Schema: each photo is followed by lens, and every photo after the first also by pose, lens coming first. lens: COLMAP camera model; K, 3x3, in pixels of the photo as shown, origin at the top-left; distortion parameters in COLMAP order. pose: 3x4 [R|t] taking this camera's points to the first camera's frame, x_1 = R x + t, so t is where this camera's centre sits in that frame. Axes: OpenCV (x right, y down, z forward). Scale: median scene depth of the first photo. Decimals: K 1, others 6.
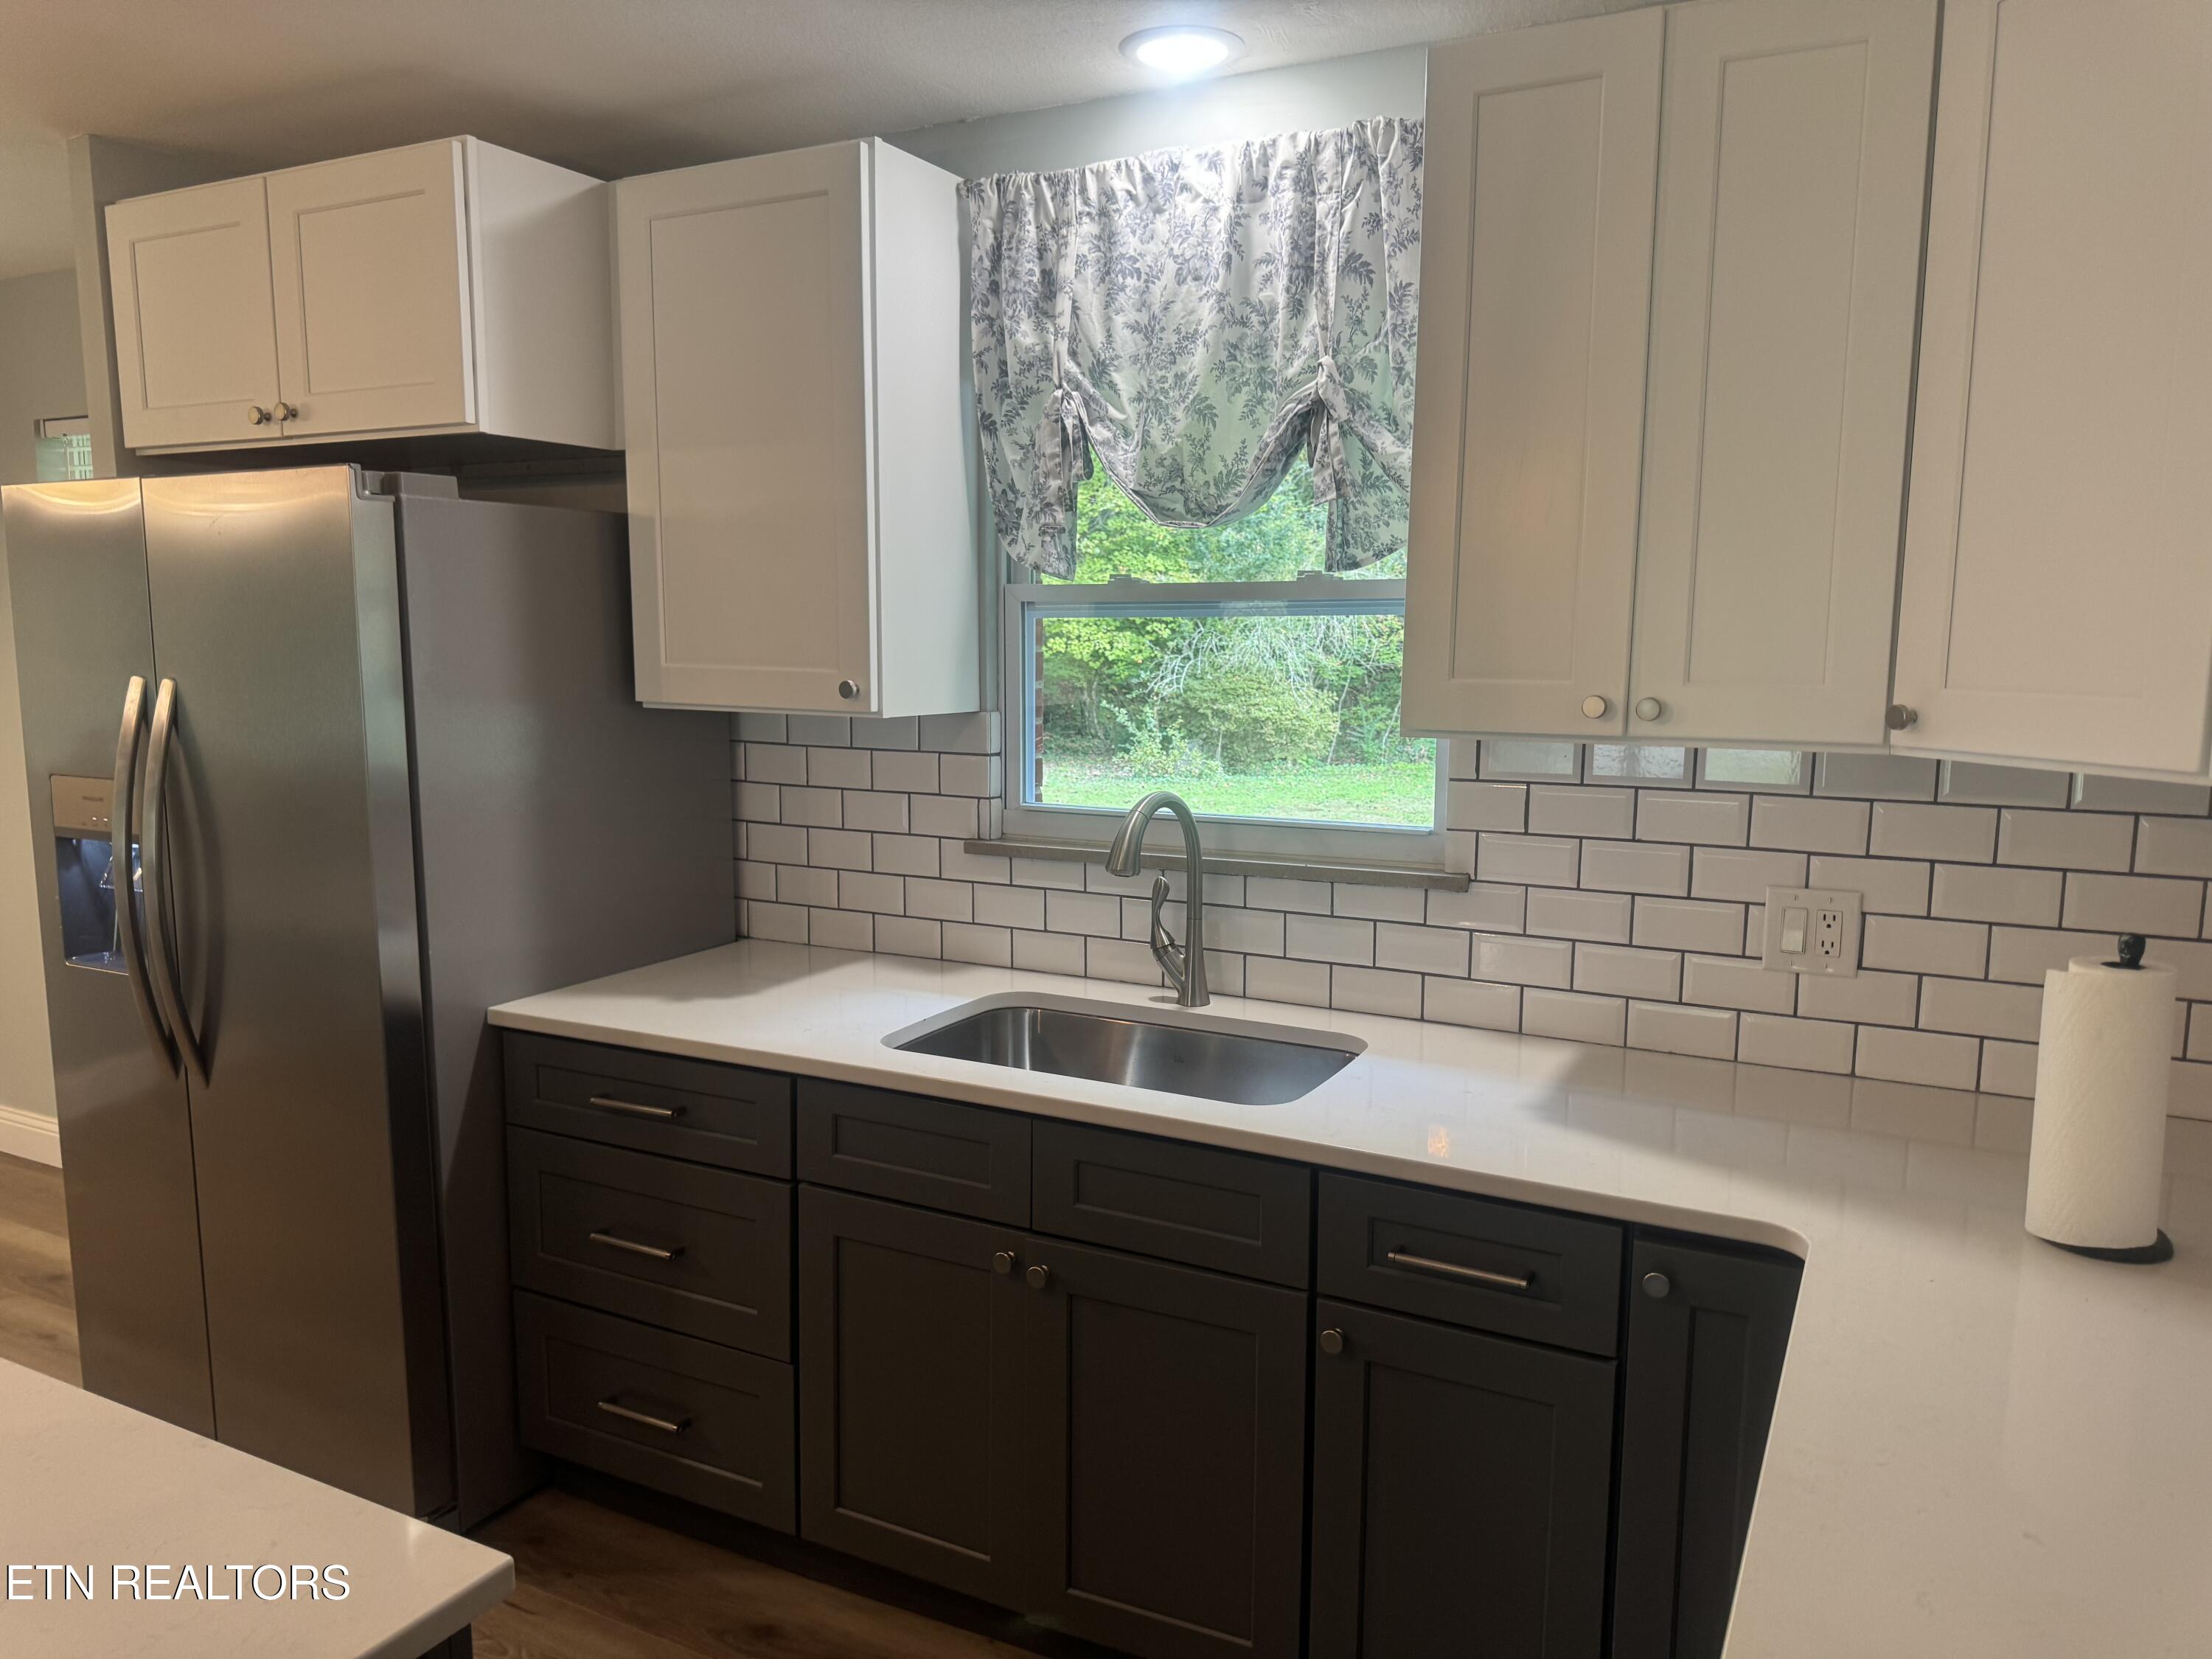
lens RADIAL K [[1577.1, 0, 1116.3], [0, 1577.1, 831.8], [0, 0, 1]] dist [0.047302, -0.080682]
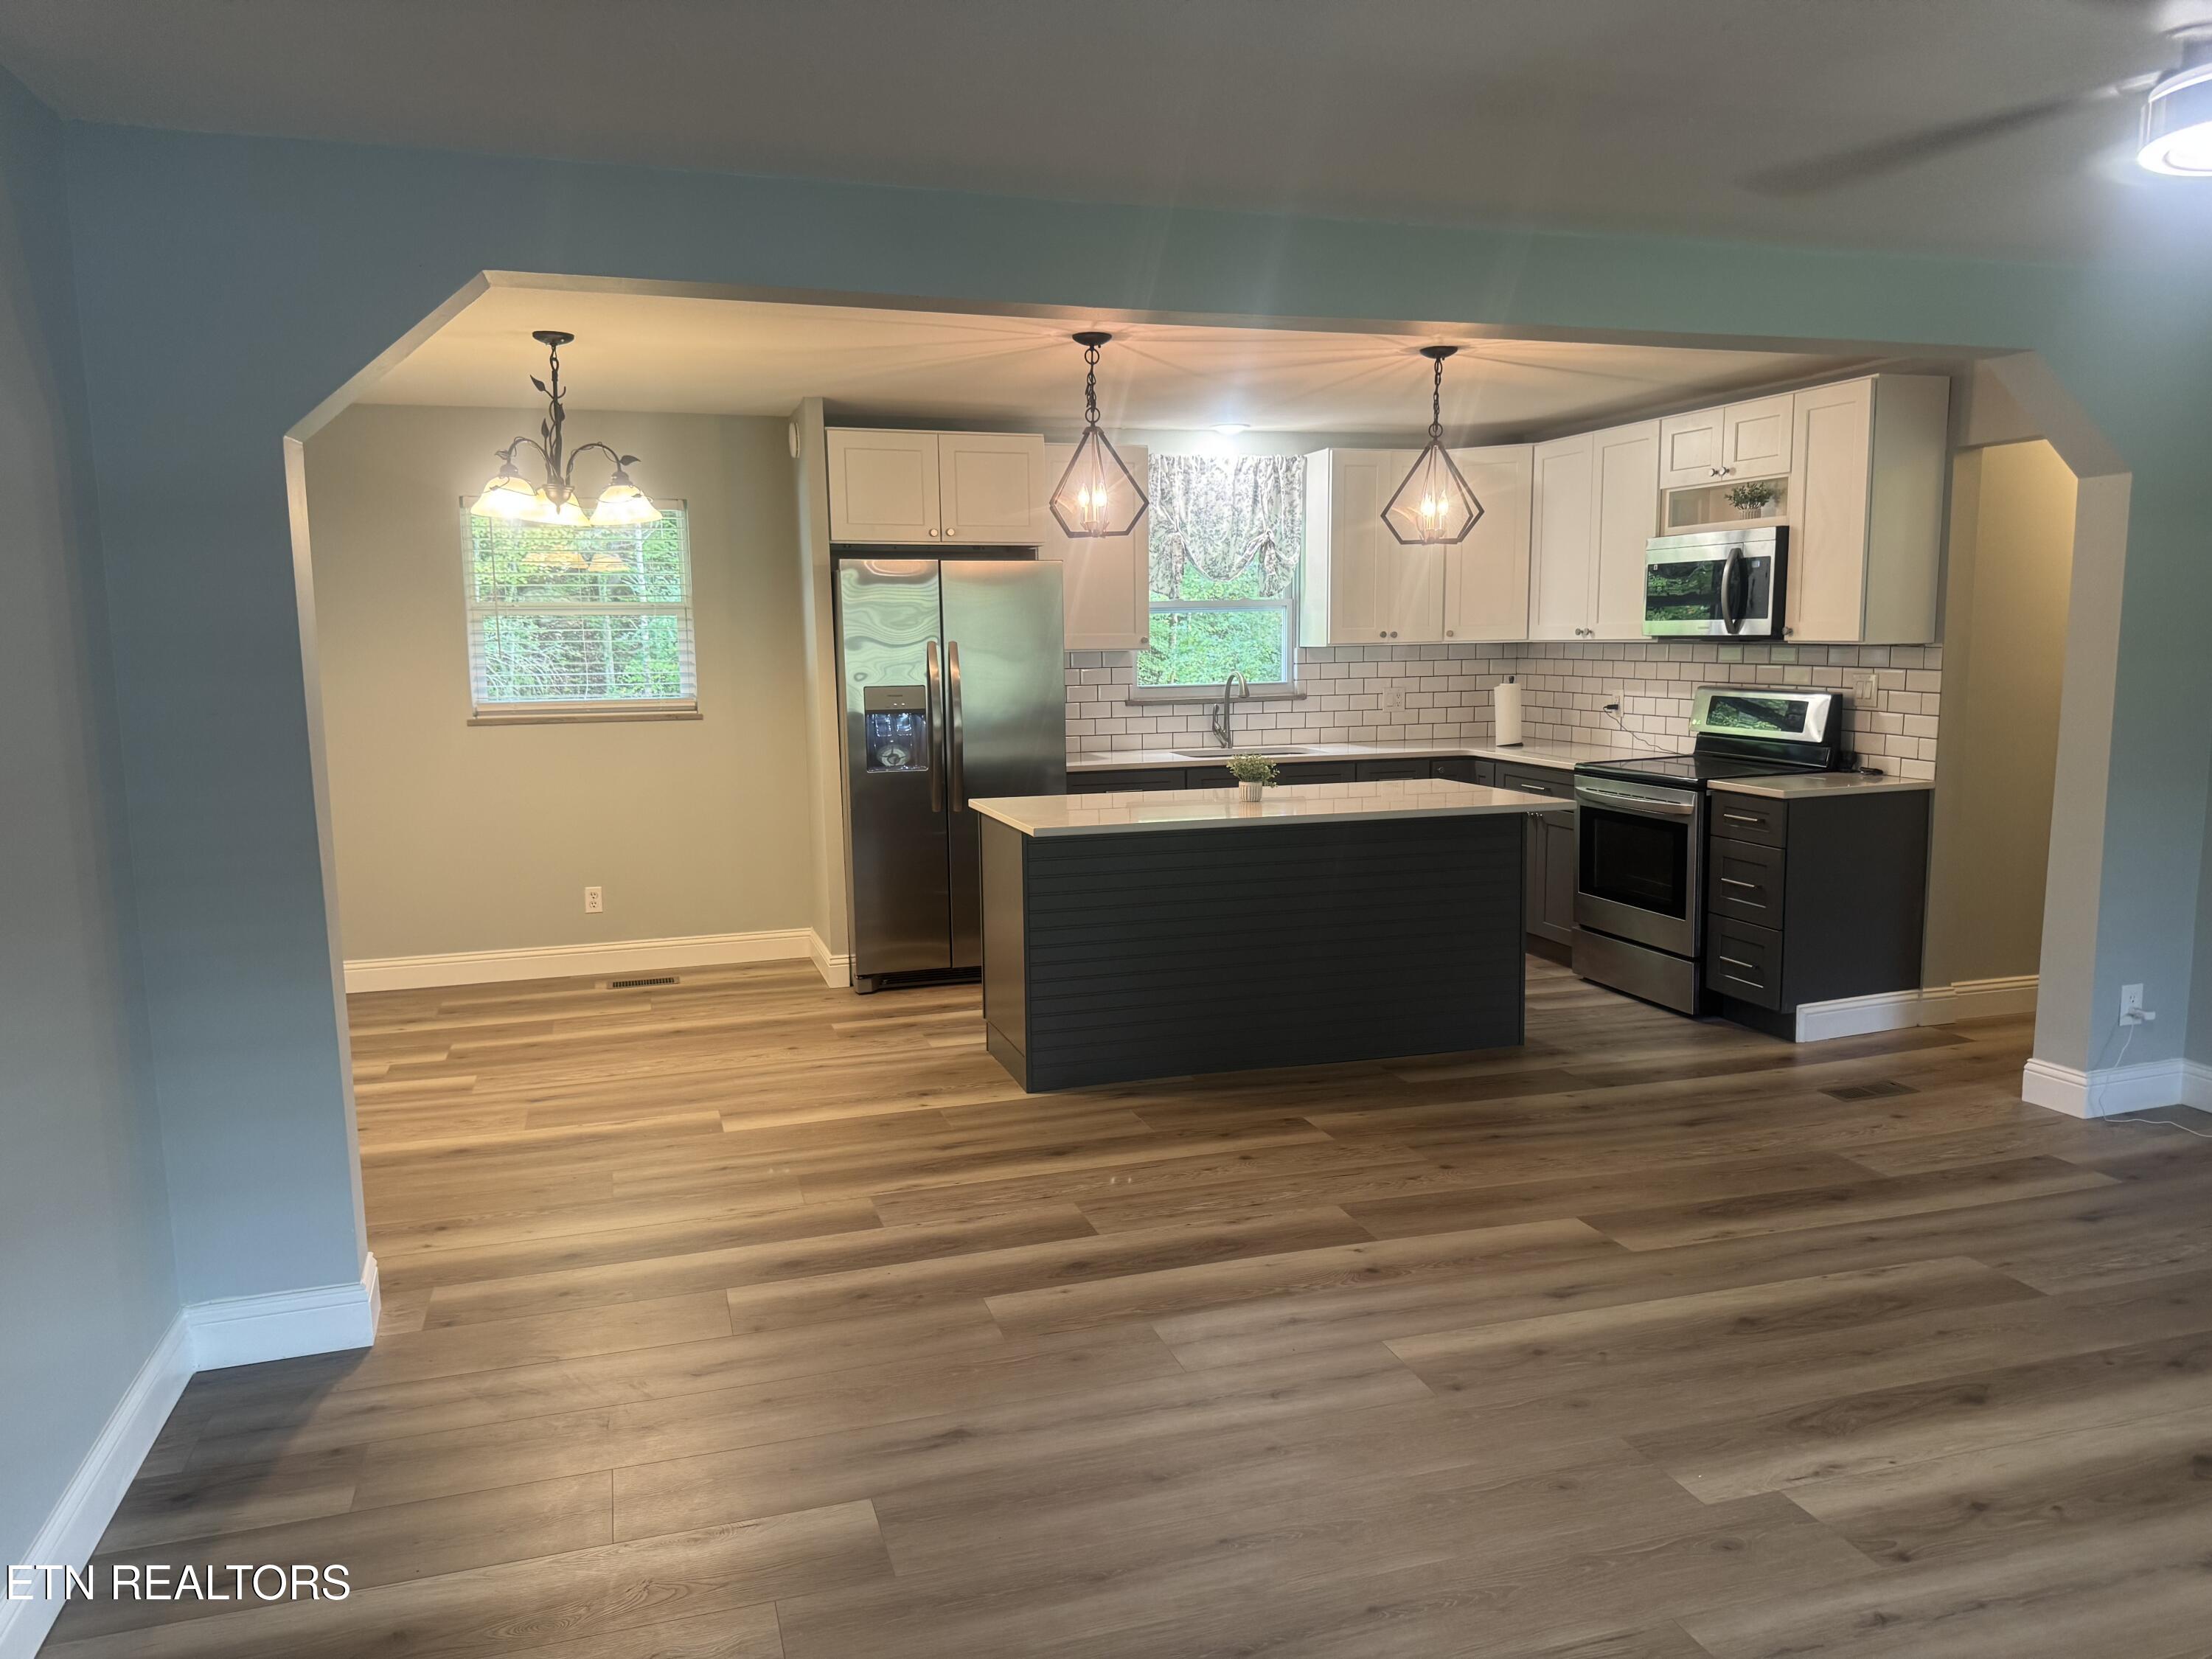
lens RADIAL K [[1580.3, 0, 1106.3], [0, 1580.3, 841.7], [0, 0, 1]] dist [0.044359, -0.040833]
pose [[0.700656, -0.106116, 0.705564, -2.267658], [0.114143, 0.992813, 0.035969, 0.158191], [-0.704310, 0.055333, 0.707733, -0.916020]]
